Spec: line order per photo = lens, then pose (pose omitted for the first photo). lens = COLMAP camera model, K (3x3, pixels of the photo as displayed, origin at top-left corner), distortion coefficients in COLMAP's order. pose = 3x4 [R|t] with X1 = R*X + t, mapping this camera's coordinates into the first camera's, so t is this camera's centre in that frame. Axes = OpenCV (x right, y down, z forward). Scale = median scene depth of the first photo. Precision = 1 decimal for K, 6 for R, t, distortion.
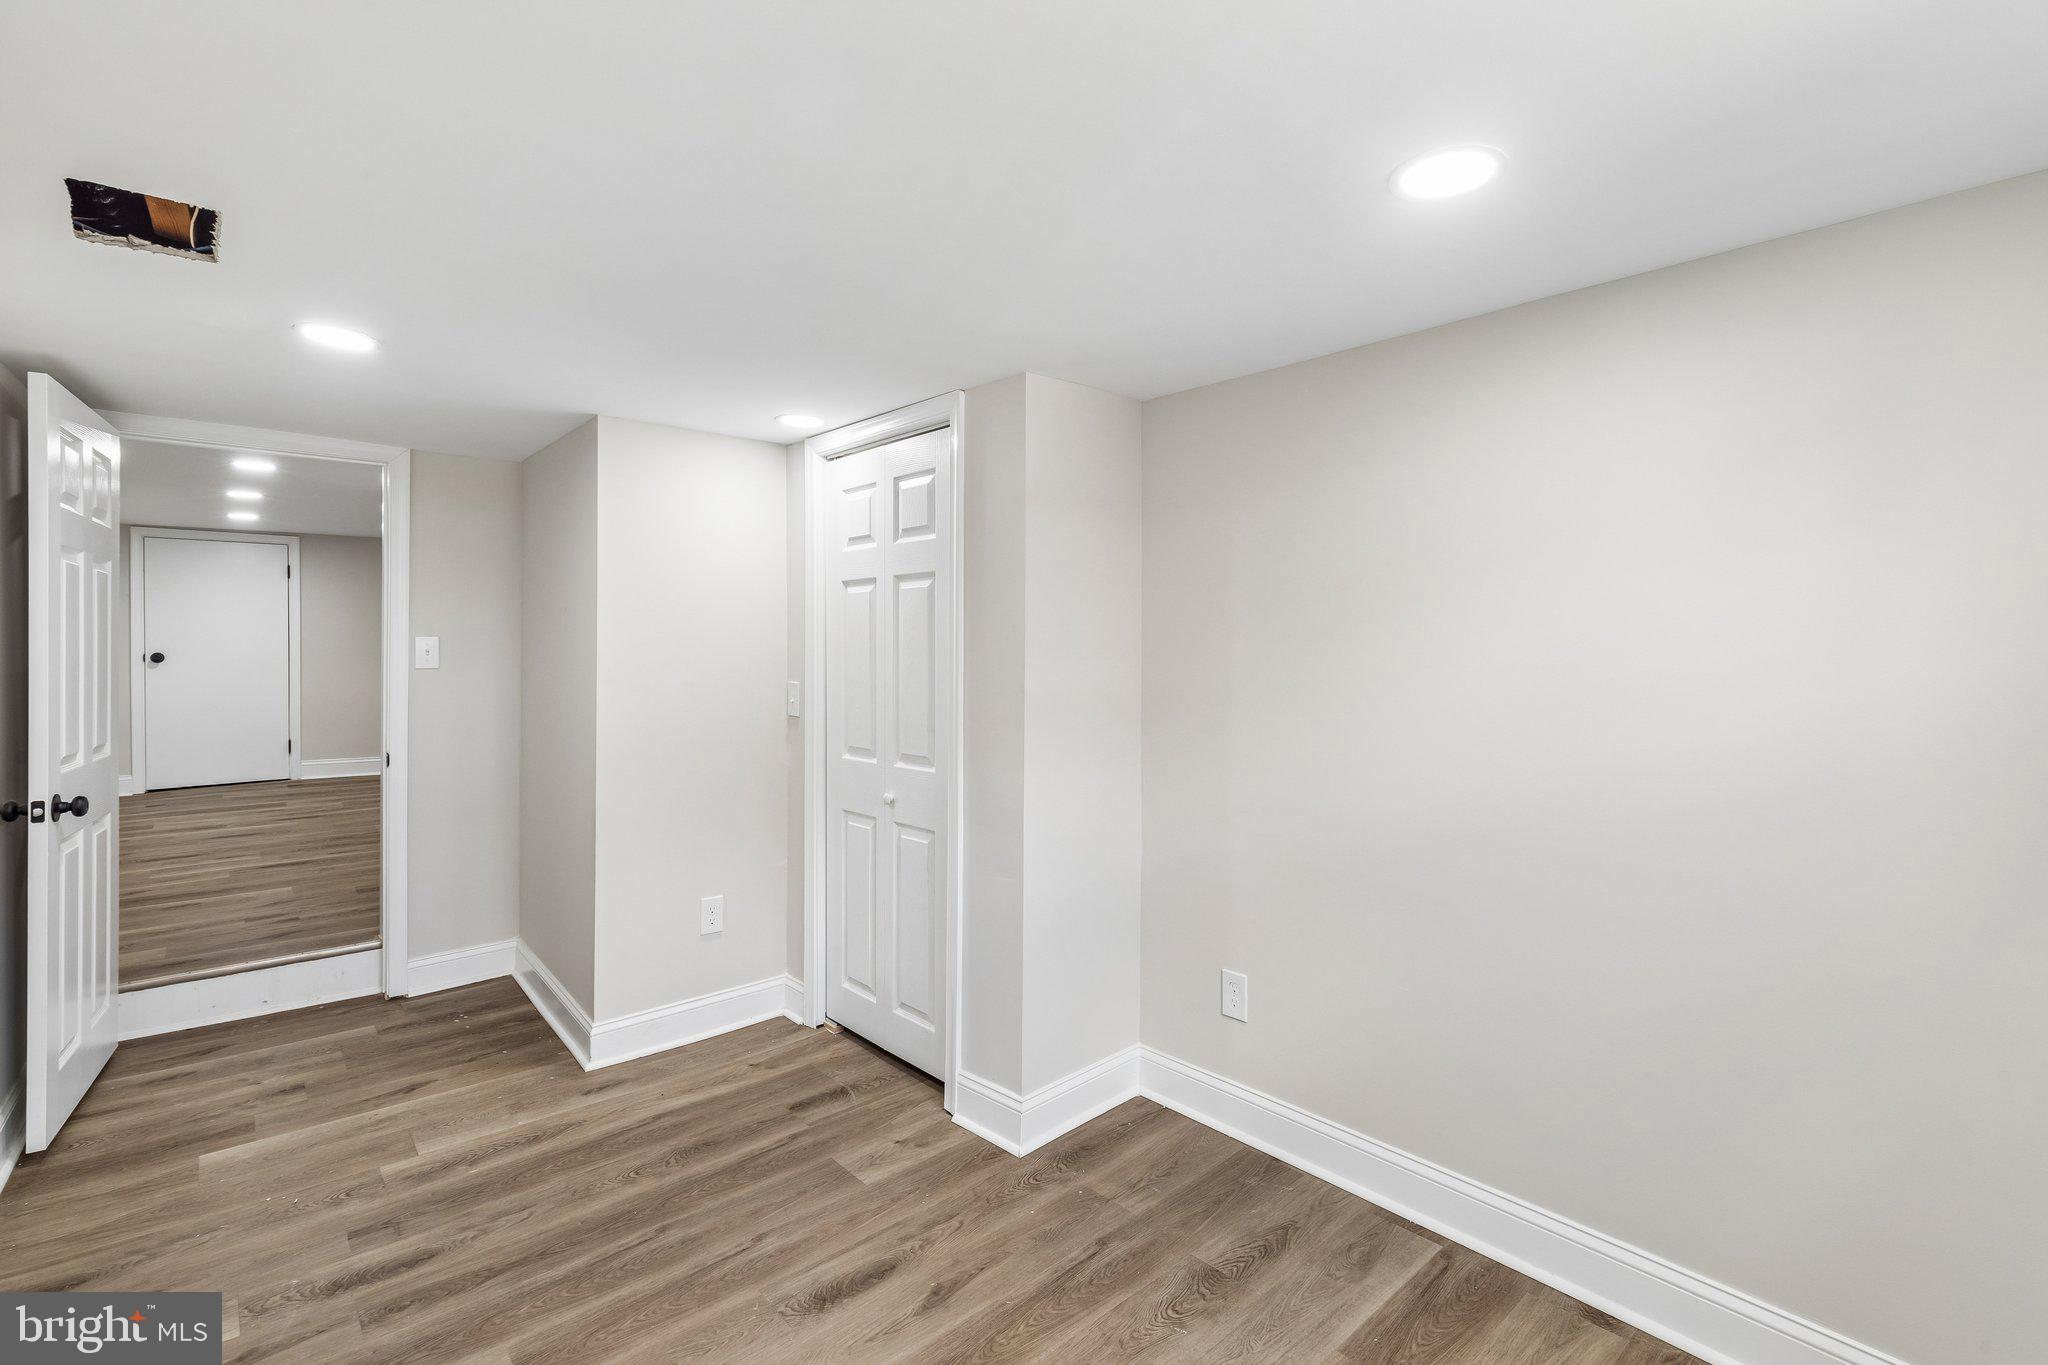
lens RADIAL K [[926.2, 0, 1034.3], [0, 926.2, 673.5], [0, 0, 1]] dist [0.005389, 0.001092]
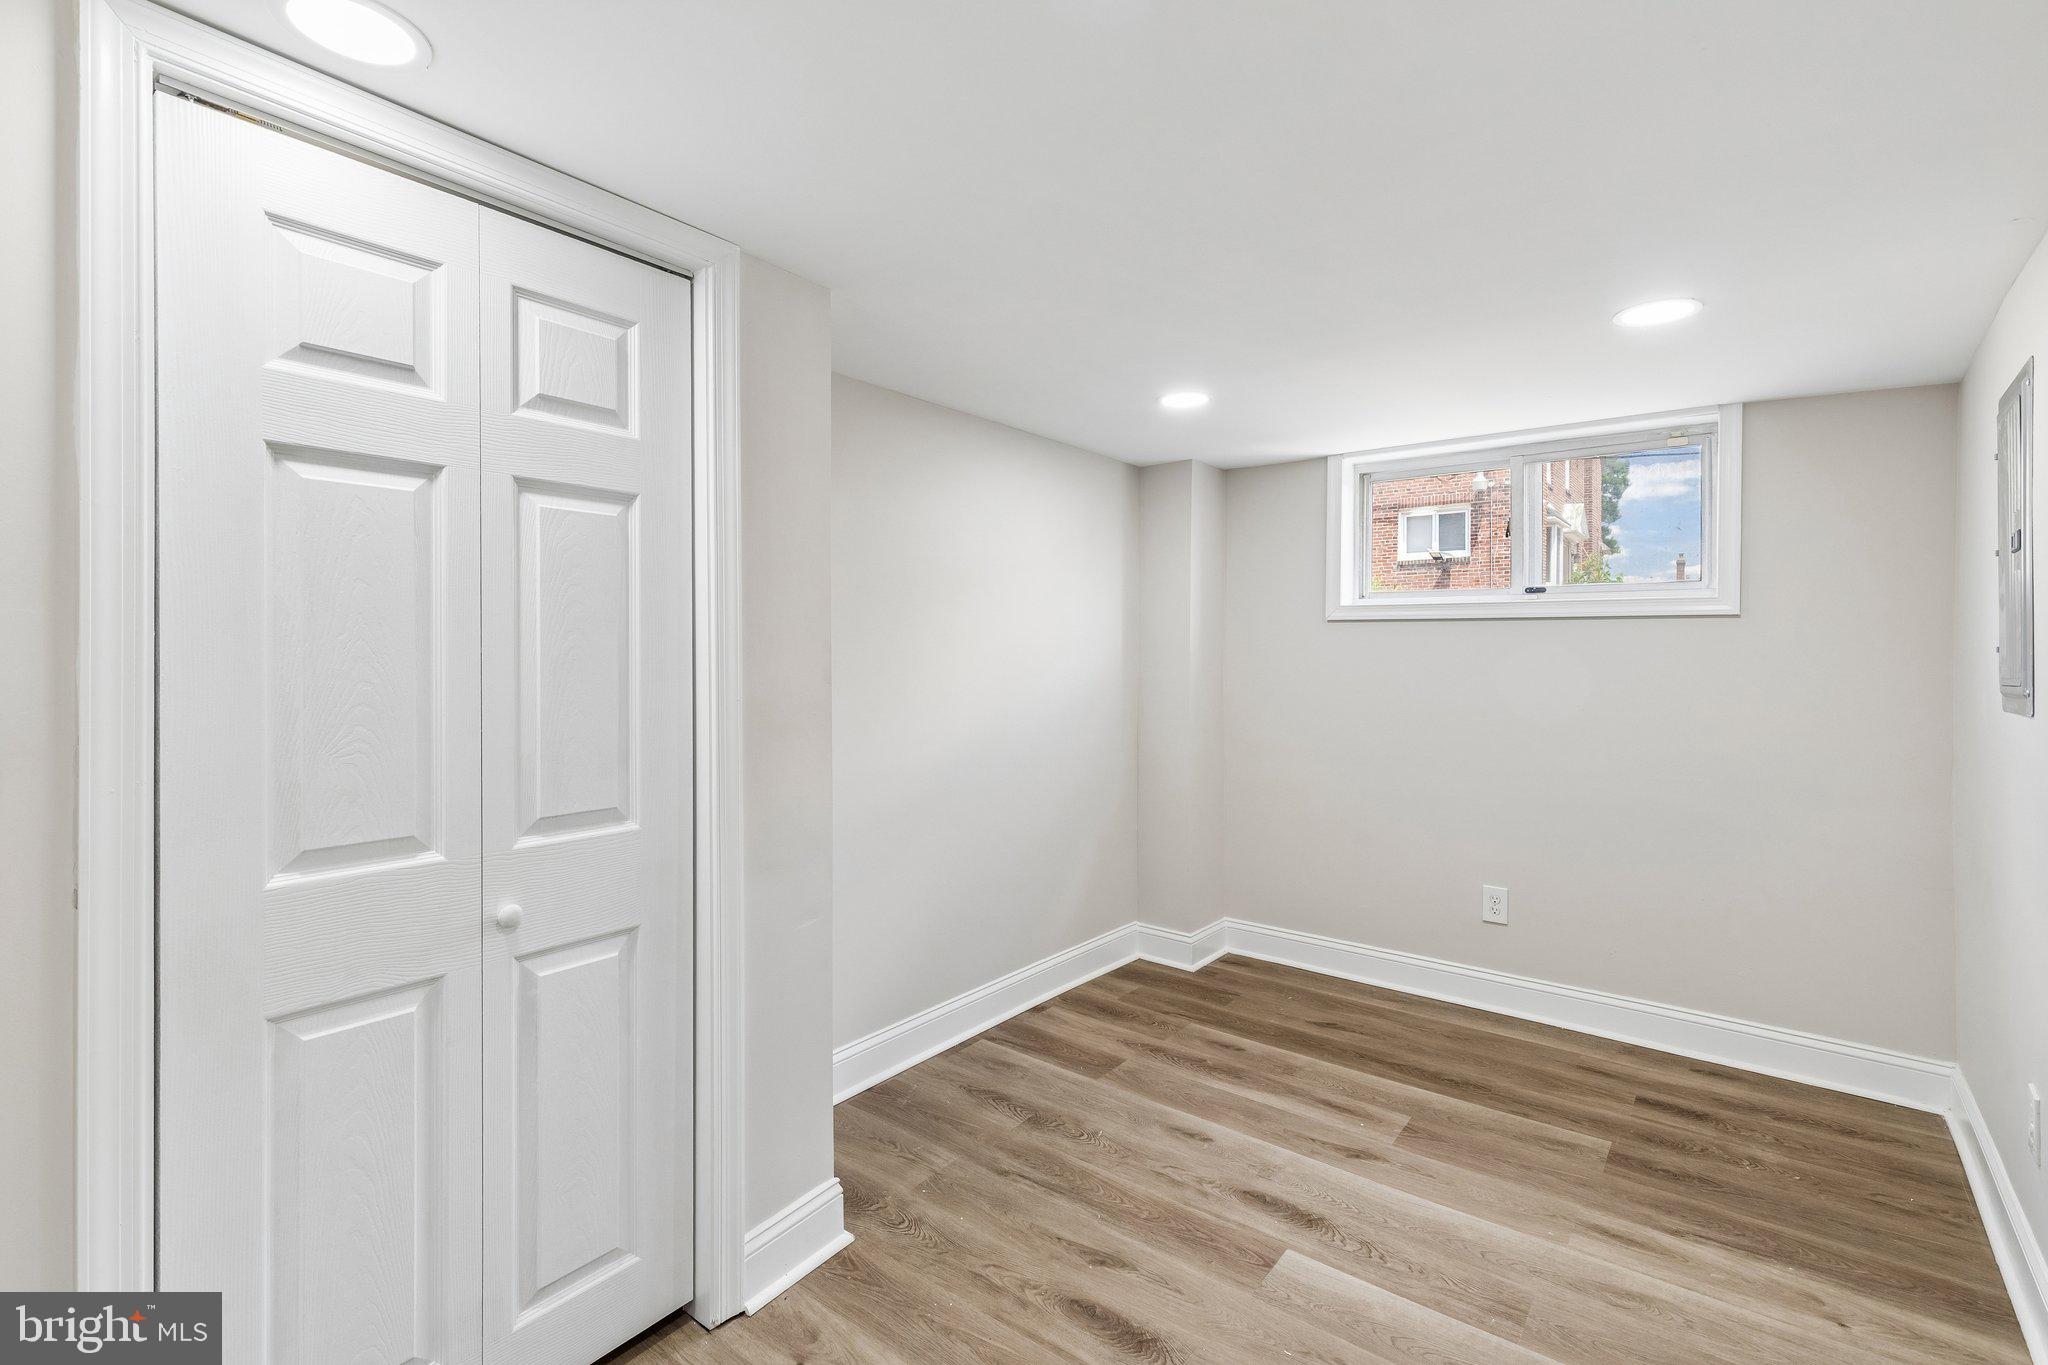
lens RADIAL K [[926.2, 0, 1033.0], [0, 926.2, 662.6], [0, 0, 1]] dist [0.005389, 0.001092]
pose [[-0.173824, -0.017830, 0.984615, -0.987251], [0.014916, 0.999674, 0.020736, -0.013304], [-0.984664, 0.018291, -0.173501, 1.126758]]
